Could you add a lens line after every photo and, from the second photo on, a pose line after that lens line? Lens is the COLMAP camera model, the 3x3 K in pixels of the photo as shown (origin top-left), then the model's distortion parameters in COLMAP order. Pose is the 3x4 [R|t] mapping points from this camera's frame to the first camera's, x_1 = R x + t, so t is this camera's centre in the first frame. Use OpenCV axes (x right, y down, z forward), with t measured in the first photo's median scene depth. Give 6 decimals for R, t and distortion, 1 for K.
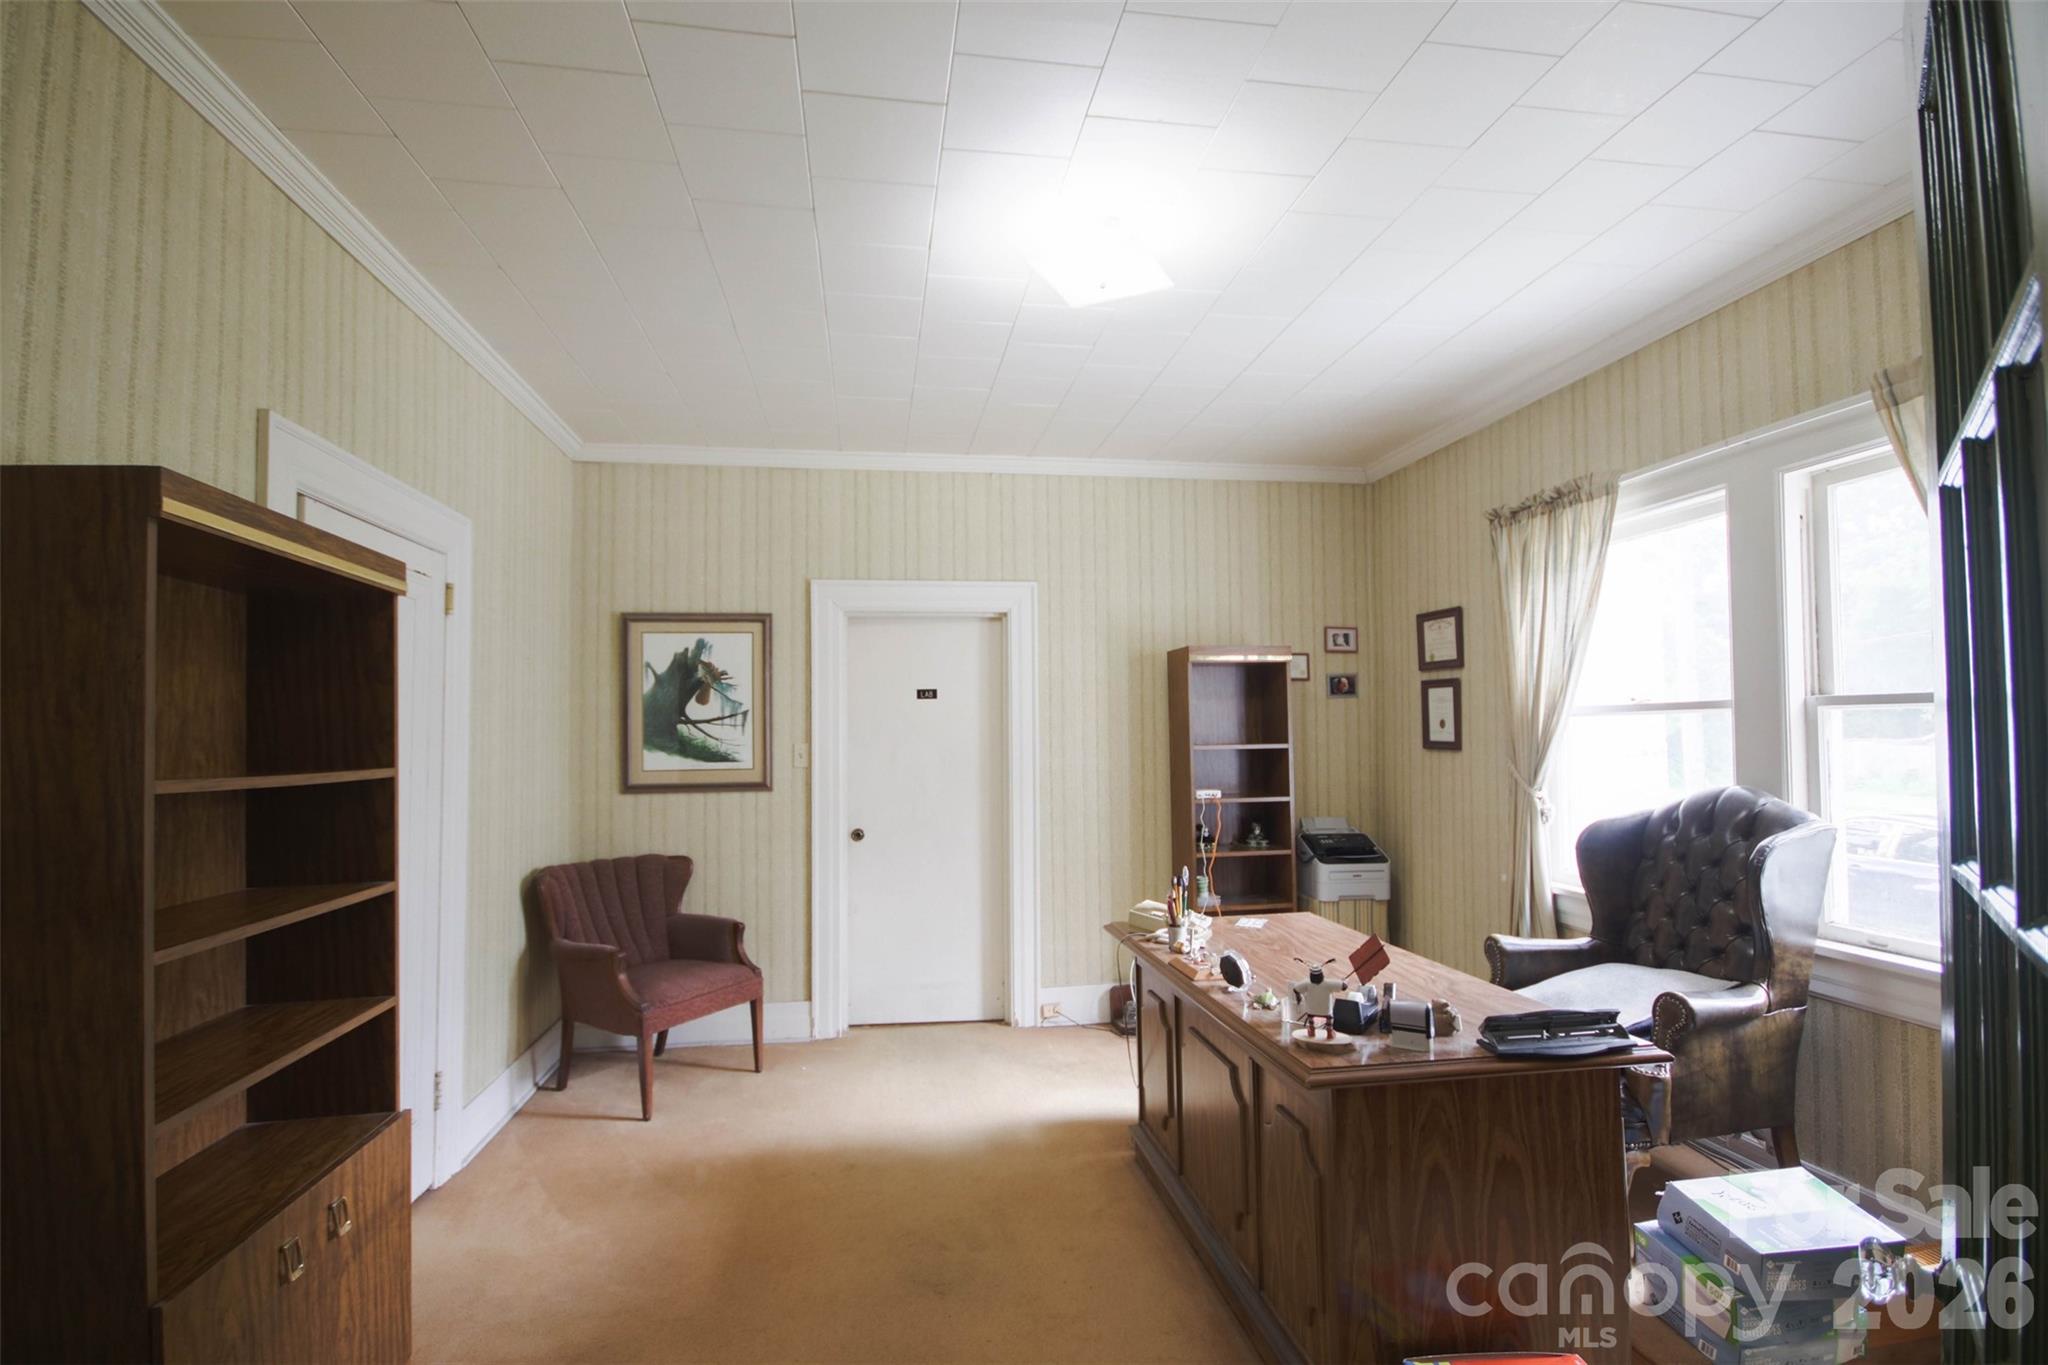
lens RADIAL K [[946.6, 0, 1011.9], [0, 946.6, 699.2], [0, 0, 1]] dist [-0.002576, -0.003998]
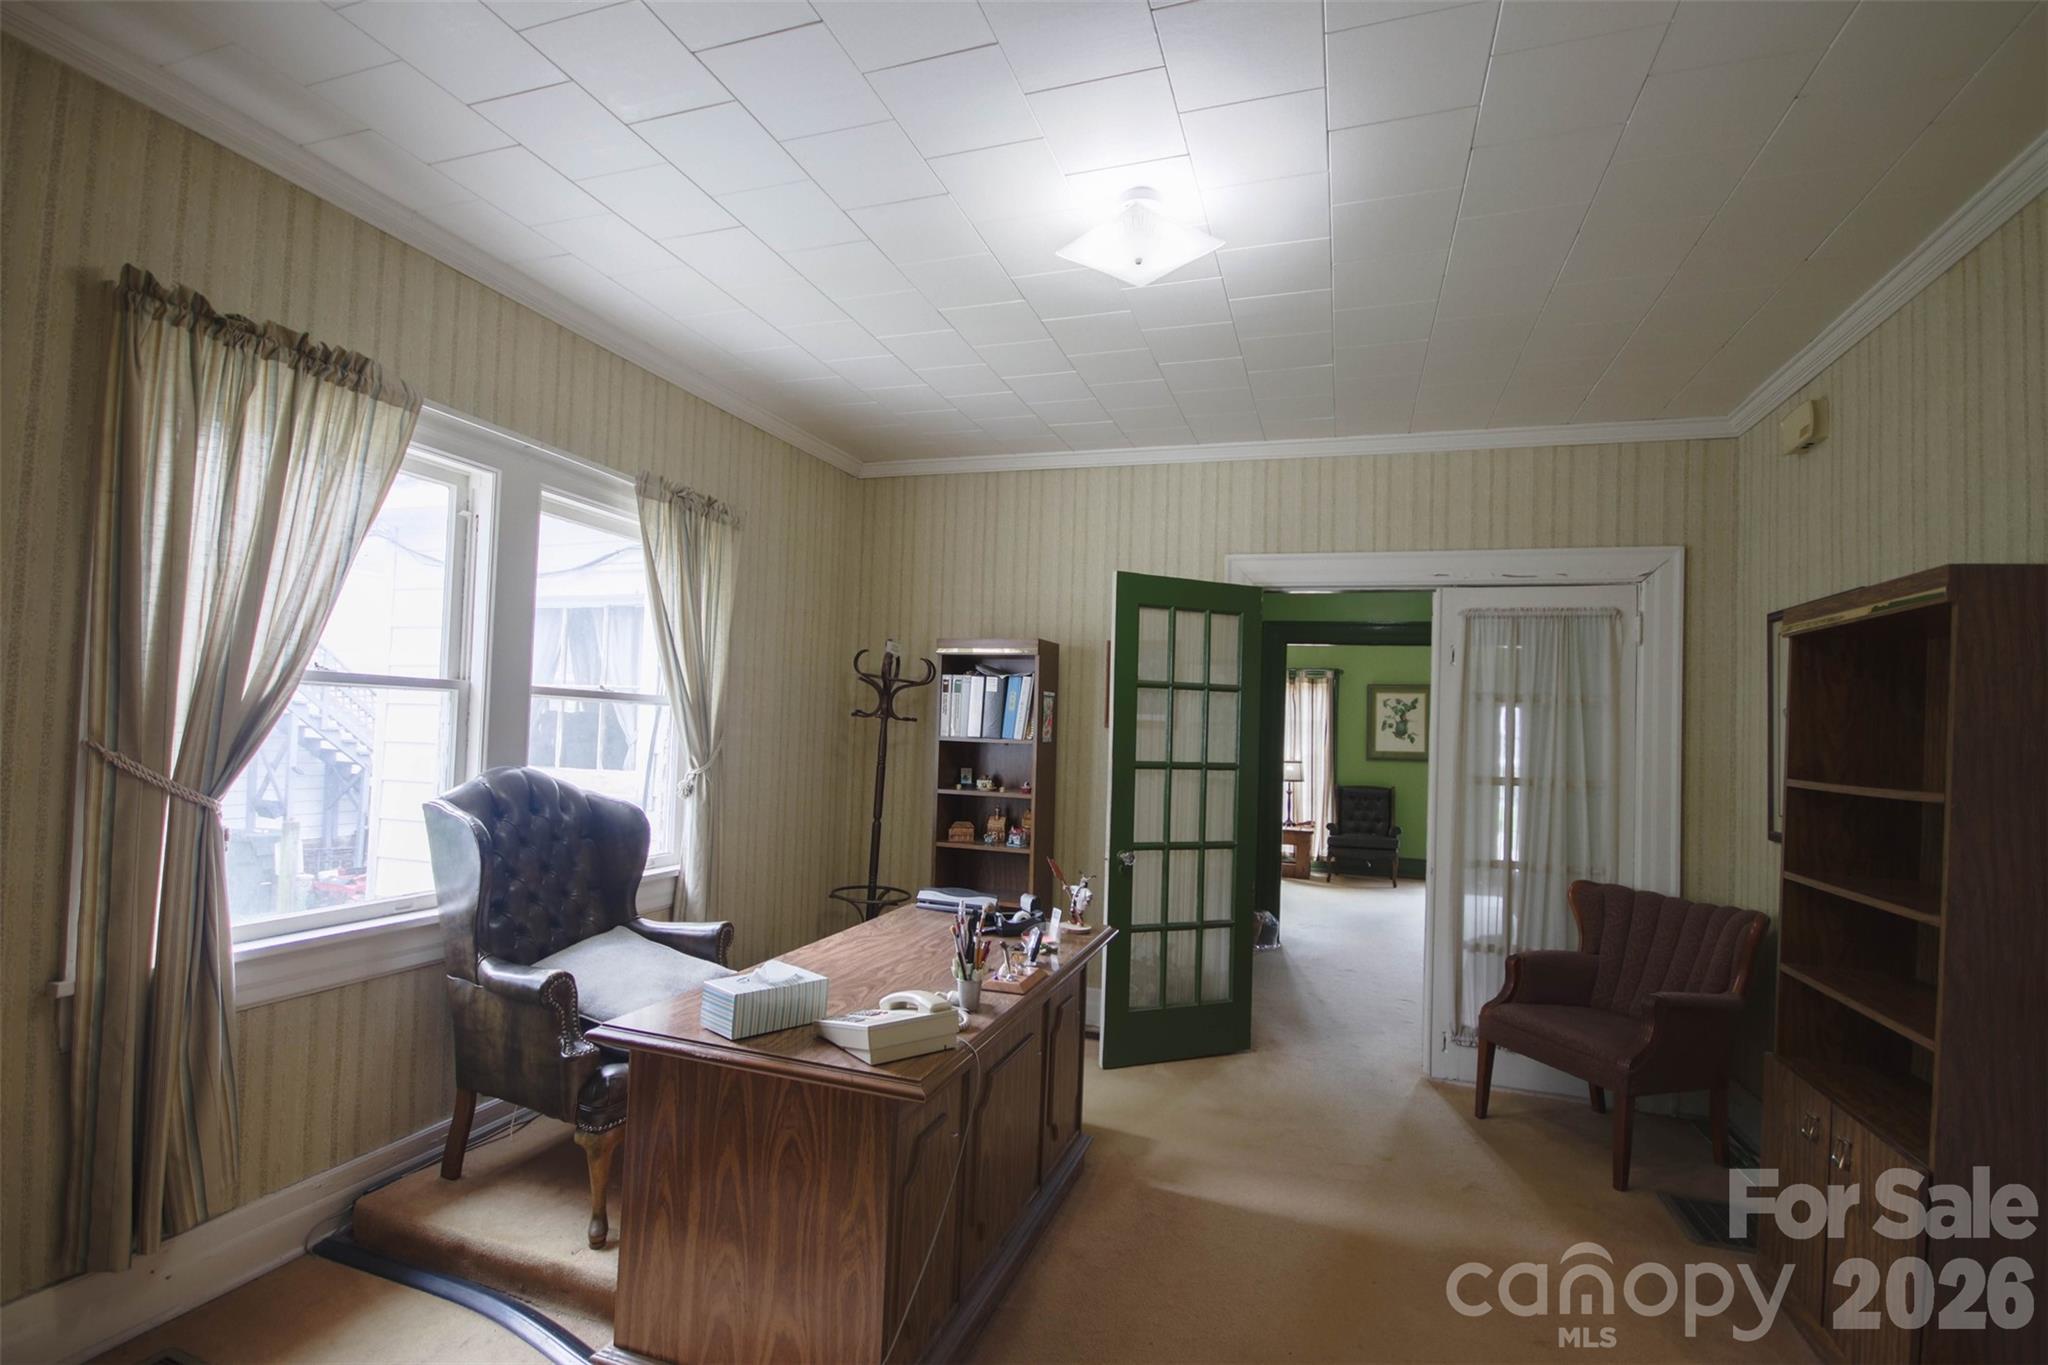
lens RADIAL K [[946.6, 0, 1011.9], [0, 946.6, 699.2], [0, 0, 1]] dist [-0.002576, -0.003998]
pose [[-0.883645, -0.005861, 0.468121, -0.202659], [-0.045358, 0.996289, -0.073145, 0.064789], [-0.465955, -0.085867, -0.880632, 1.571444]]
